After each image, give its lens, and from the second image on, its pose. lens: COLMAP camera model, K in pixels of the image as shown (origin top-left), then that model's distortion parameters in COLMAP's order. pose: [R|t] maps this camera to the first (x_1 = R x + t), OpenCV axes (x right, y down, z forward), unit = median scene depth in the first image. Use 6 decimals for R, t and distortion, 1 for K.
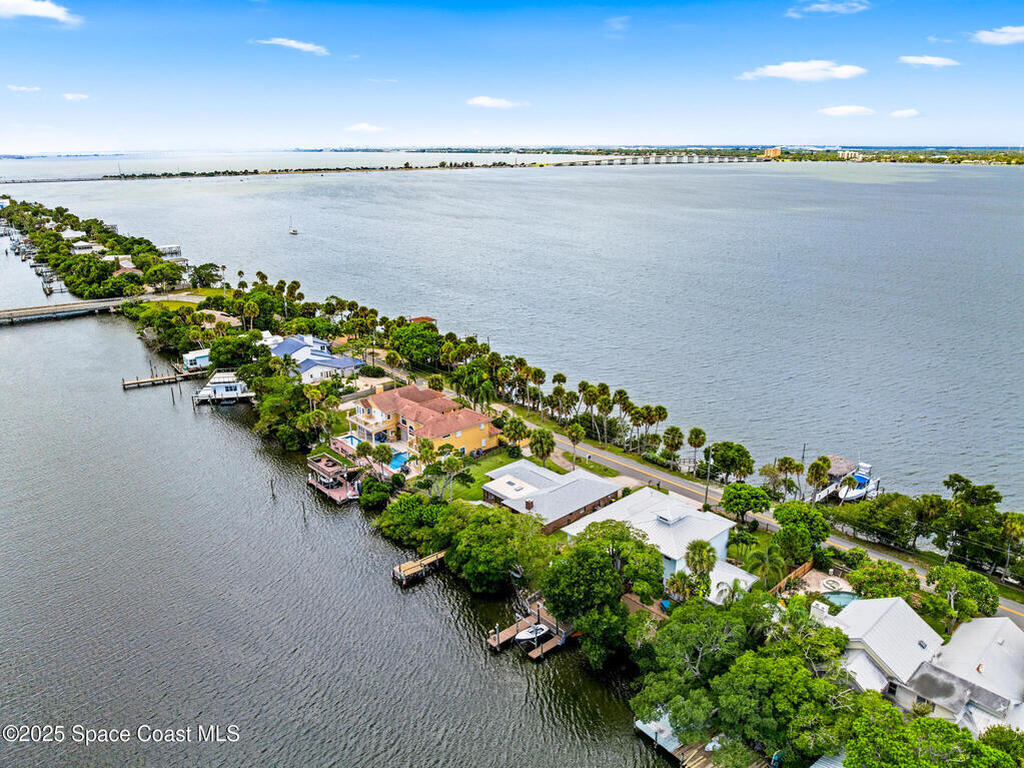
lens RADIAL K [[720.6, 0, 515.2], [0, 720.6, 382.5], [0, 0, 1]] dist [-0.041796, 0.005704]
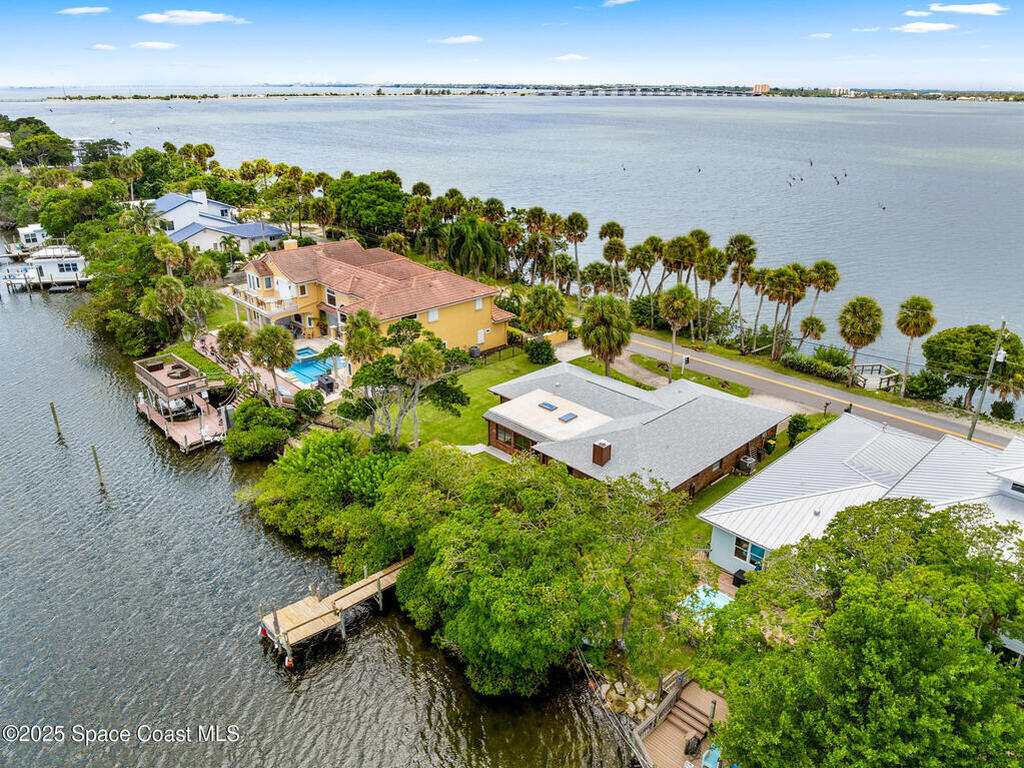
lens RADIAL K [[720.6, 0, 515.2], [0, 720.6, 382.5], [0, 0, 1]] dist [-0.041796, 0.005704]
pose [[0.999519, 0.000213, 0.031018, -0.038244], [-0.002510, 0.997251, 0.074060, 0.084608], [-0.030916, -0.074102, 0.996771, 0.507367]]
